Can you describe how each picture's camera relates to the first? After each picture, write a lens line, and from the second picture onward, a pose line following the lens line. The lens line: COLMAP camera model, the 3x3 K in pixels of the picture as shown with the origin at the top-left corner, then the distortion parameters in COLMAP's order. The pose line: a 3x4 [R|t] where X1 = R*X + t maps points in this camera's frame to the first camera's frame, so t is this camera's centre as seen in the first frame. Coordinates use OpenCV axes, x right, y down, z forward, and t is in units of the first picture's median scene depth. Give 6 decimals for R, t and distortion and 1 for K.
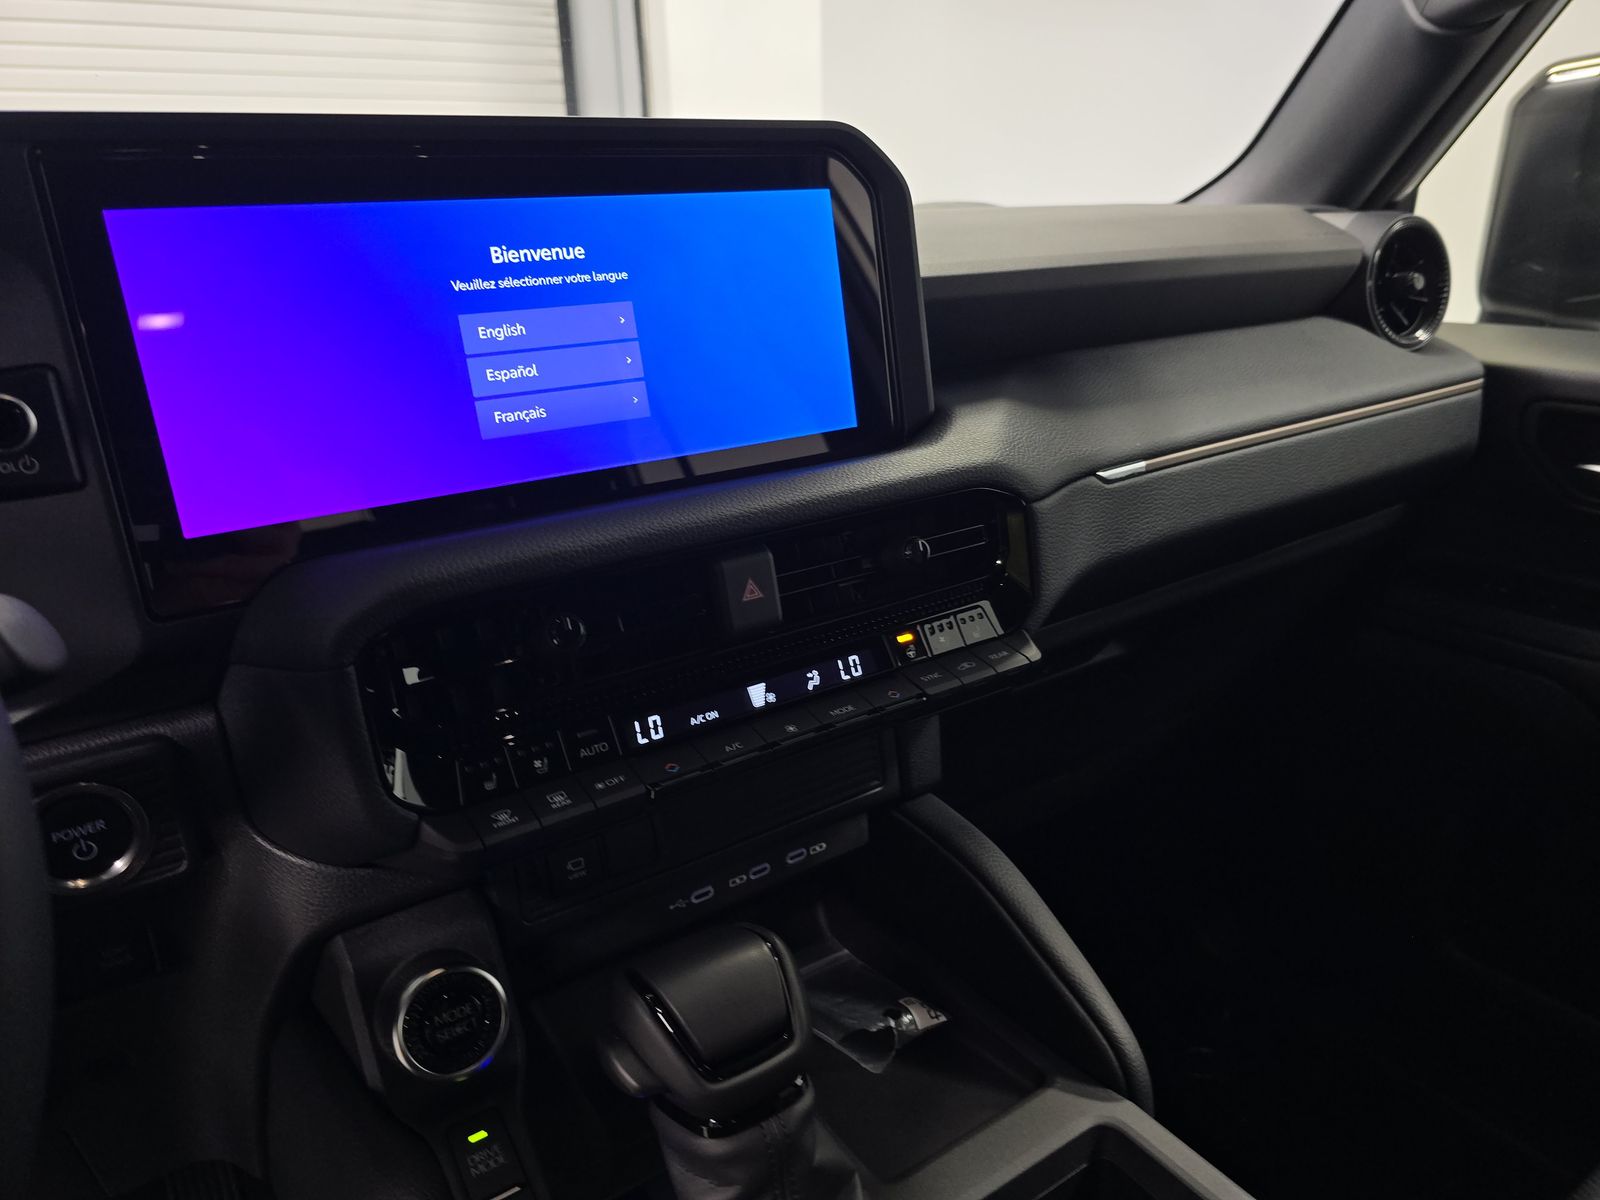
lens RADIAL K [[1117.6, 0, 800.0], [0, 1117.6, 600.0], [0, 0, 1]] dist [0.048098, -0.051024]
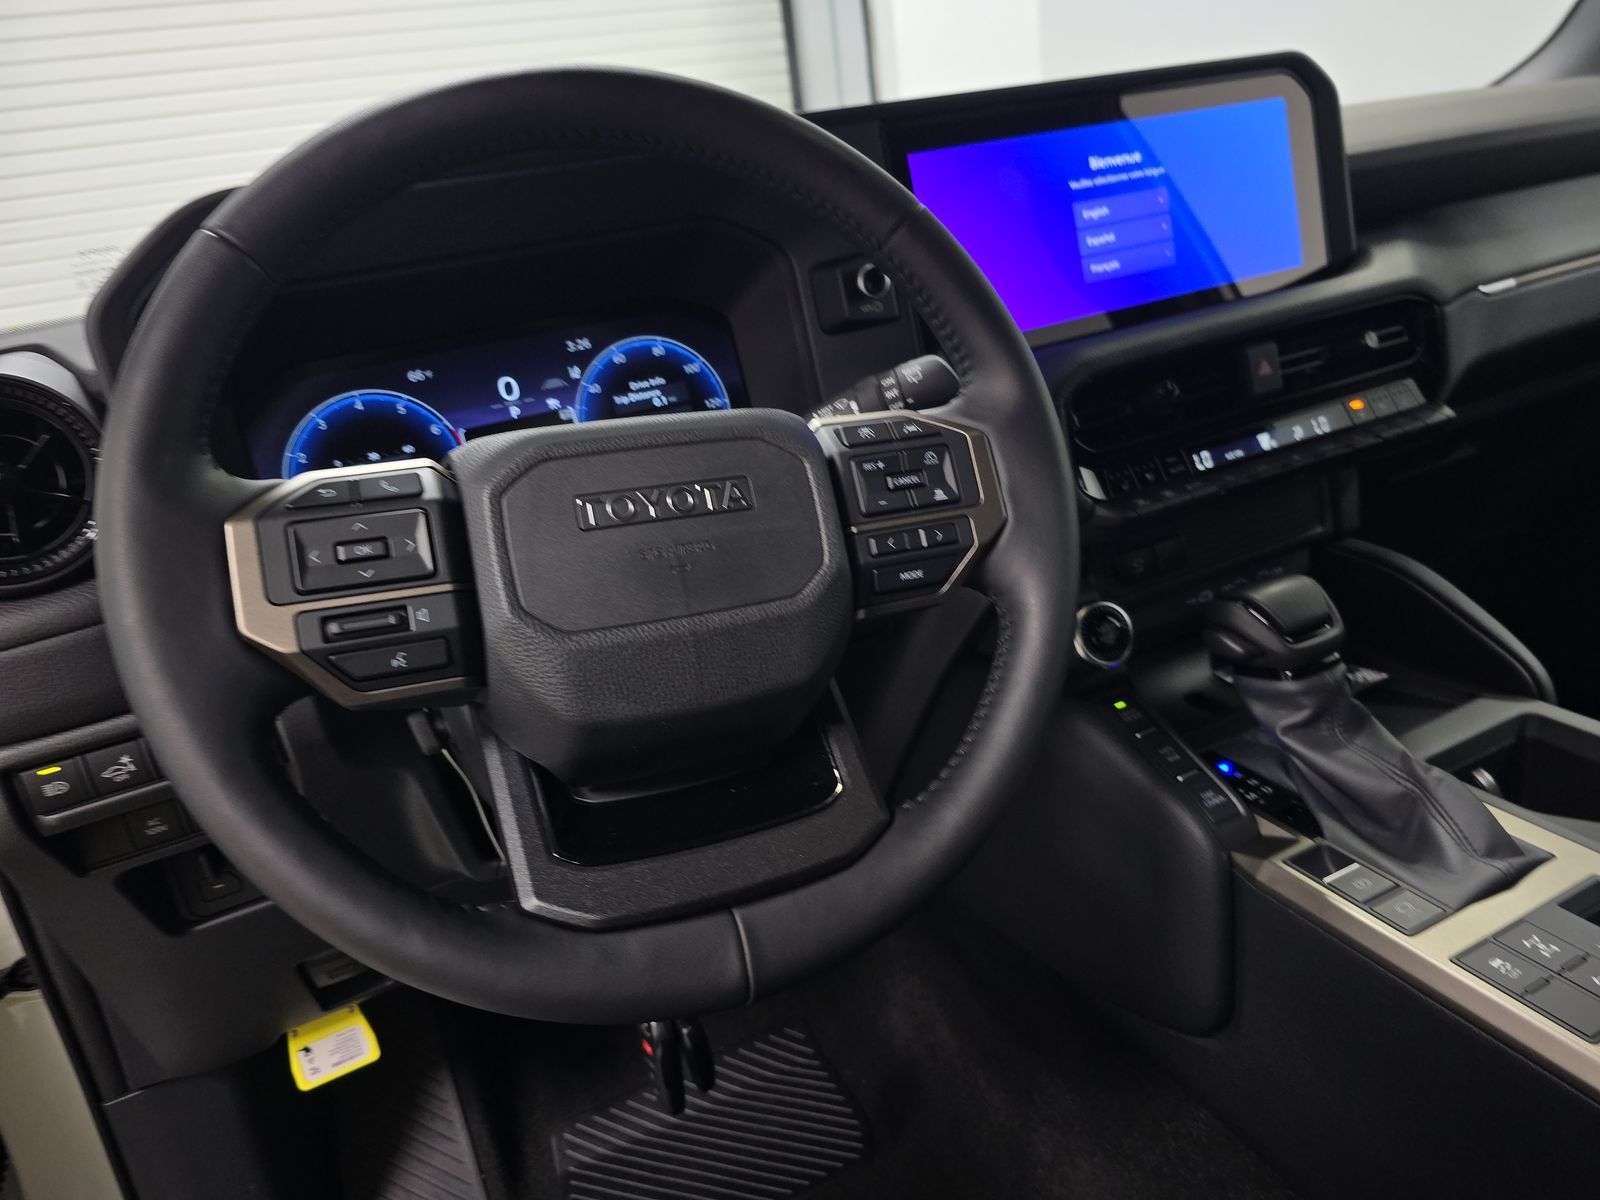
lens RADIAL K [[1117.6, 0, 800.0], [0, 1117.6, 600.0], [0, 0, 1]] dist [0.048098, -0.051024]
pose [[0.984659, -0.043914, -0.168875, -0.416980], [0.050586, 0.998092, 0.035410, 0.217656], [0.166998, -0.043410, 0.985001, -0.622132]]
